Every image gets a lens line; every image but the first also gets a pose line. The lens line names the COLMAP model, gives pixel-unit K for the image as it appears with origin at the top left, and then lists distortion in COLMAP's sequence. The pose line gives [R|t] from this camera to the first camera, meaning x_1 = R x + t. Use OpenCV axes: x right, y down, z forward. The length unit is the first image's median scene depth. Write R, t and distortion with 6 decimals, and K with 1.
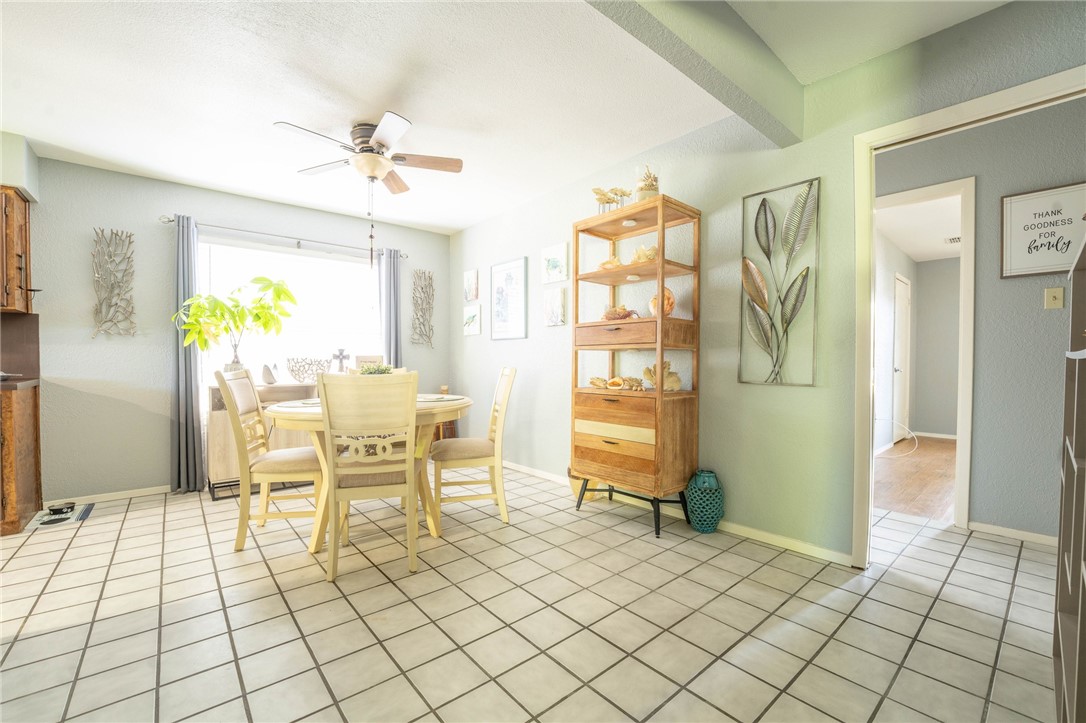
lens RADIAL K [[448.9, 0, 543.6], [0, 448.9, 366.0], [0, 0, 1]] dist [-0.033000, 0.005057]
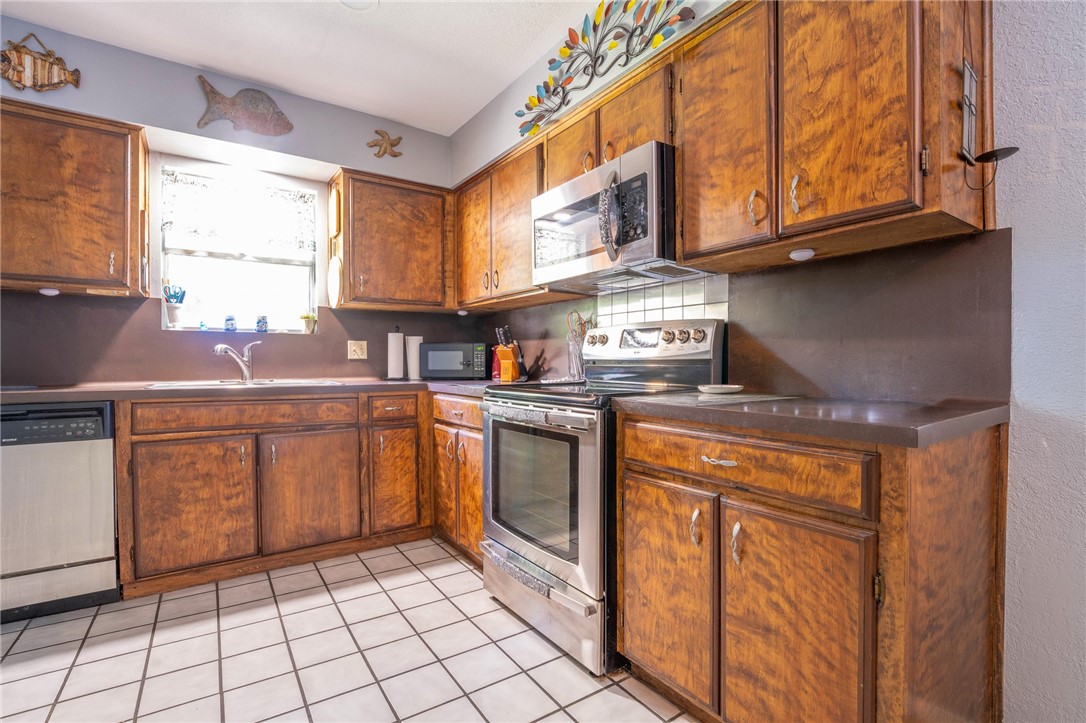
lens RADIAL K [[510.9, 0, 550.7], [0, 510.9, 367.3], [0, 0, 1]] dist [-0.023702, 0.004078]
pose [[-0.098584, 0.014477, -0.995023, -0.736156], [-0.010653, 0.999822, 0.015602, -0.004980], [0.995072, 0.012138, -0.098412, 0.684763]]
